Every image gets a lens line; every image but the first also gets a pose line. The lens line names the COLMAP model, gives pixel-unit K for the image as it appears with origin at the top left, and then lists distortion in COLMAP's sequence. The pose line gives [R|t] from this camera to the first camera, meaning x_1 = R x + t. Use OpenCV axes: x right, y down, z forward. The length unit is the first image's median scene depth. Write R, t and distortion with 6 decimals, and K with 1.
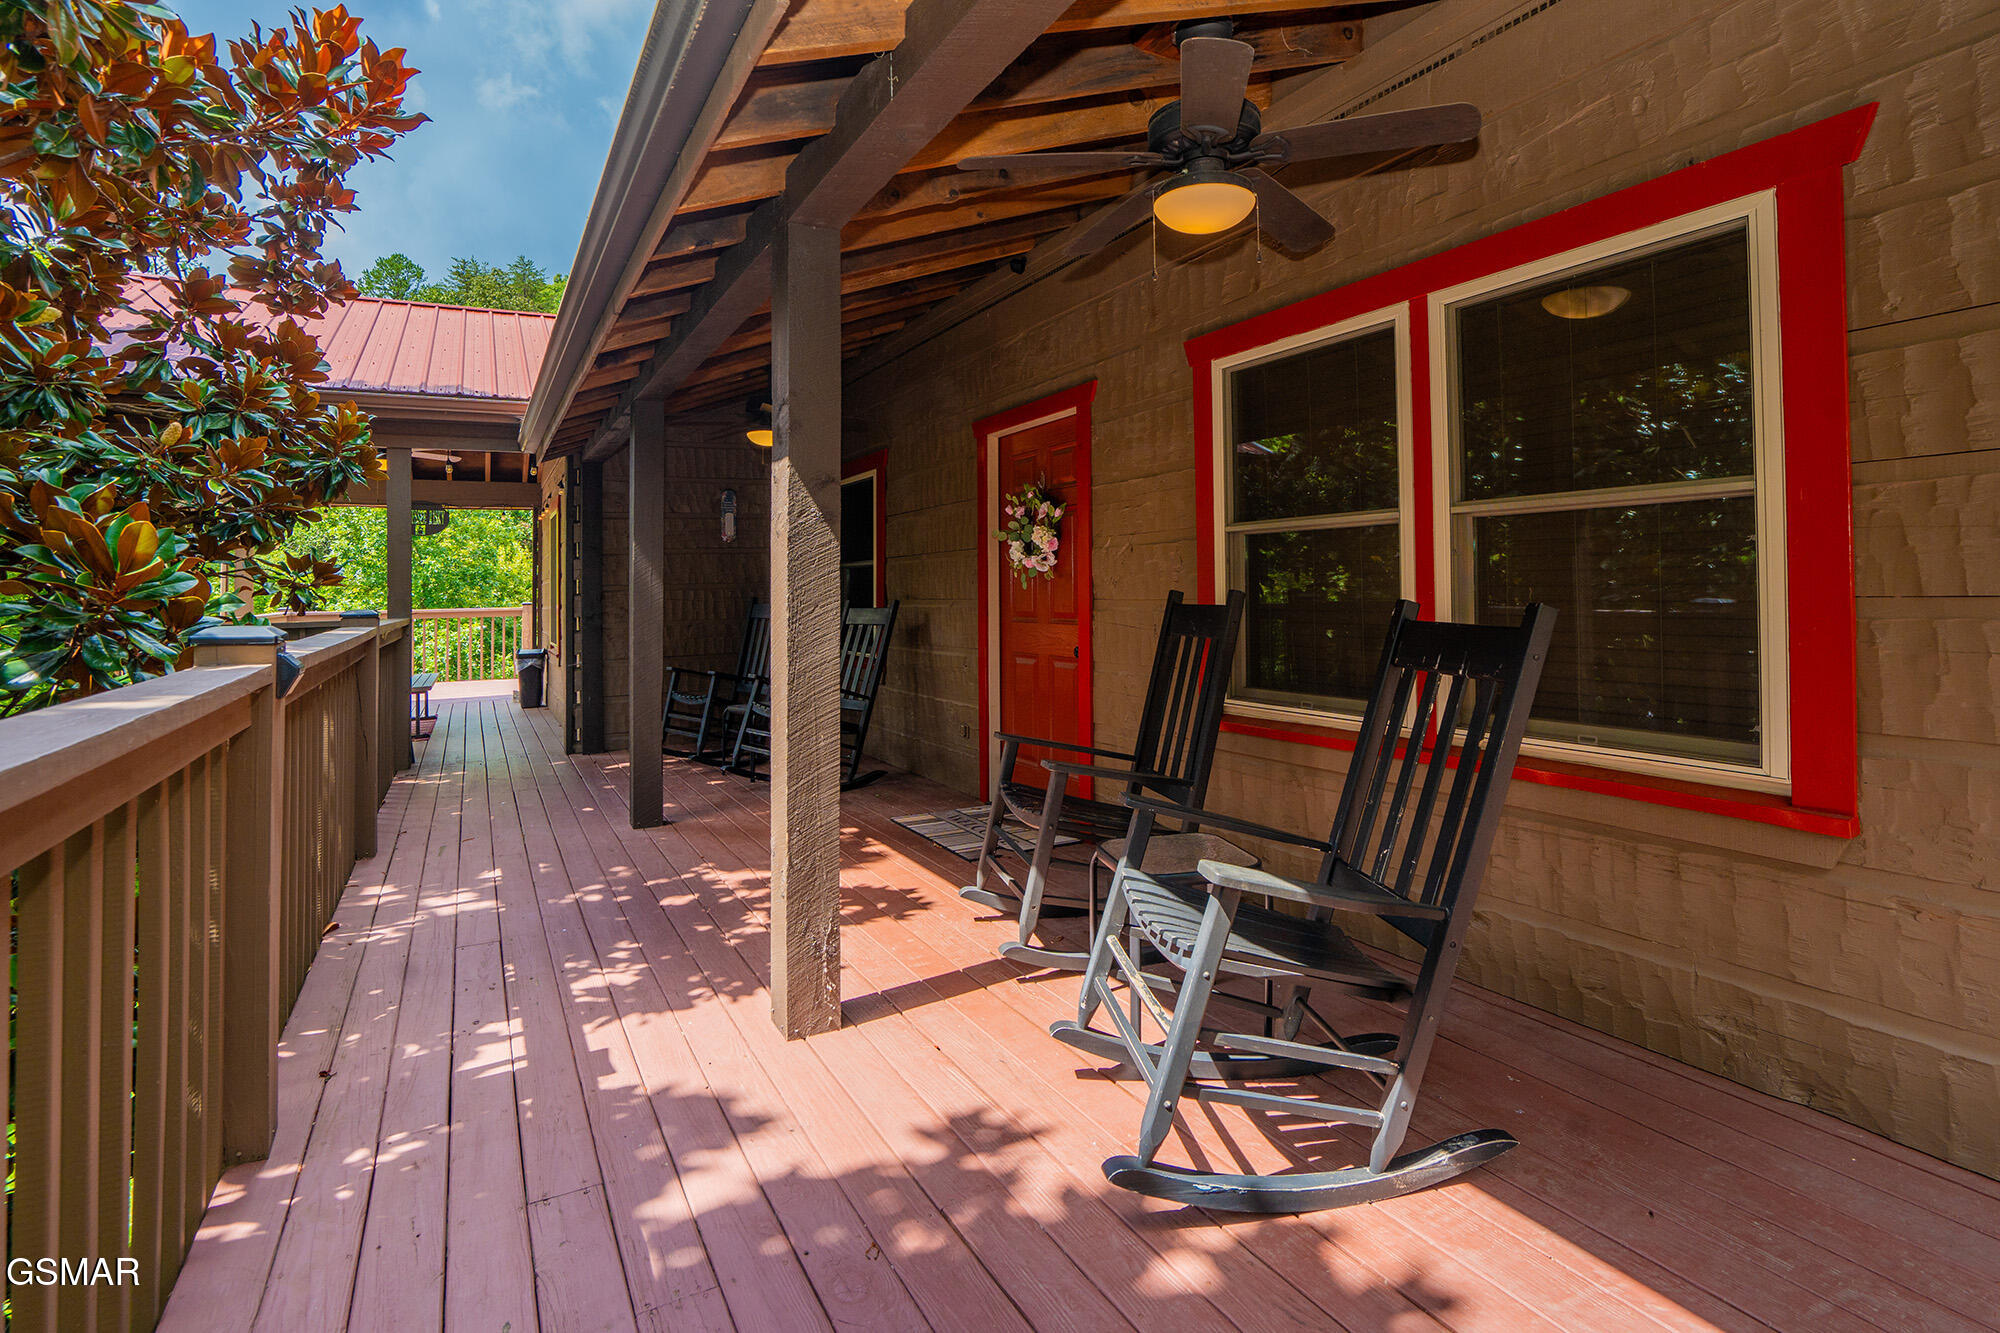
lens RADIAL K [[936.2, 0, 994.7], [0, 936.2, 551.0], [0, 0, 1]] dist [0.004254, 0.001245]
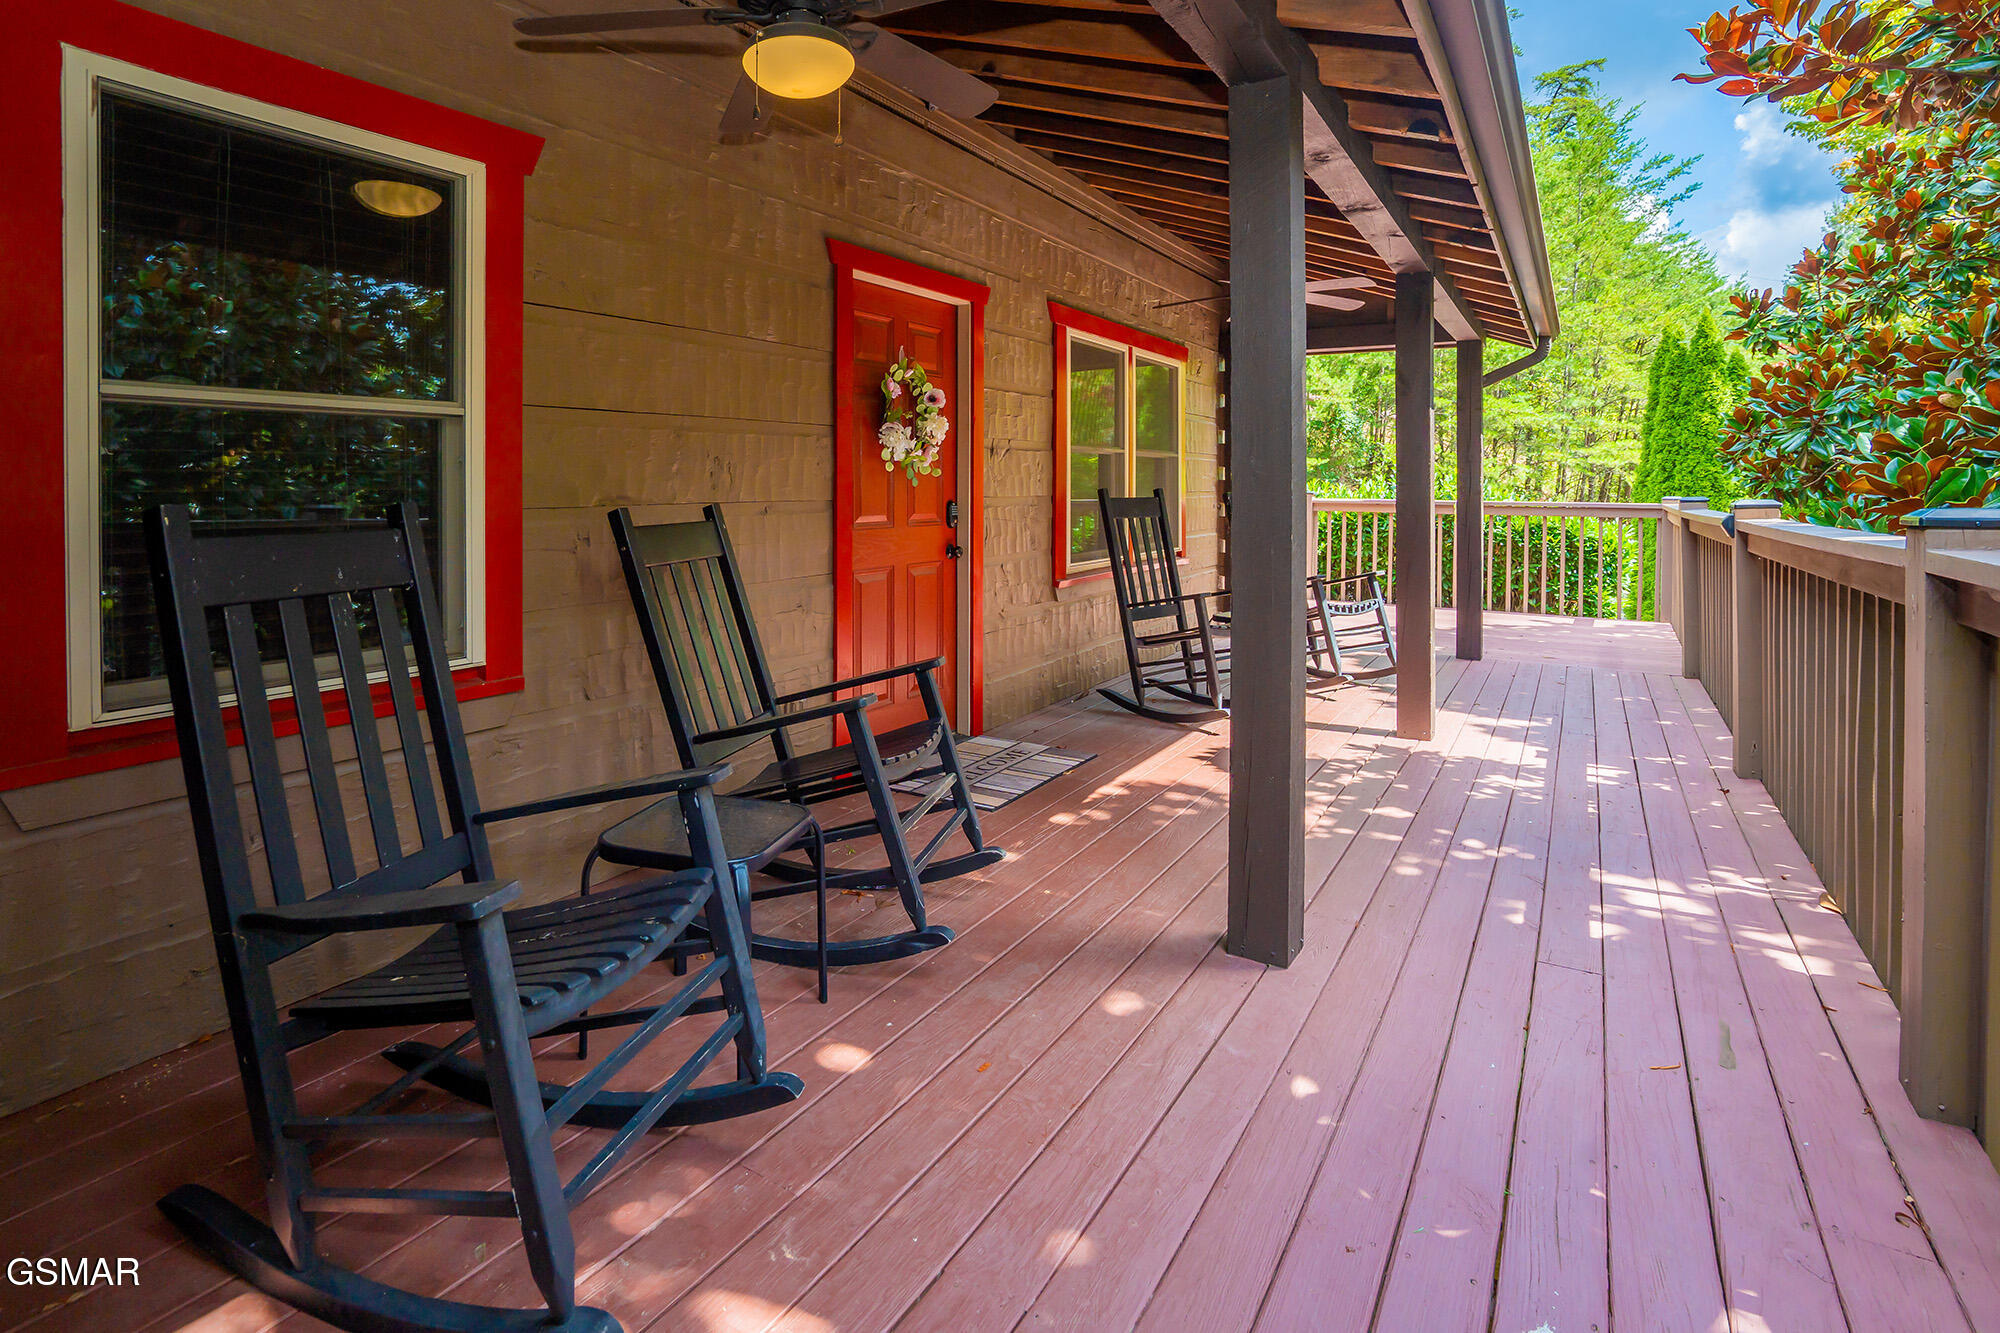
lens RADIAL K [[936.2, 0, 978.4], [0, 936.2, 493.8], [0, 0, 1]] dist [0.004254, 0.001245]
pose [[-0.464894, 0.000215, 0.885366, -0.880727], [-0.020469, 0.999730, -0.010991, 0.060989], [-0.885130, -0.023232, -0.464764, 1.639608]]
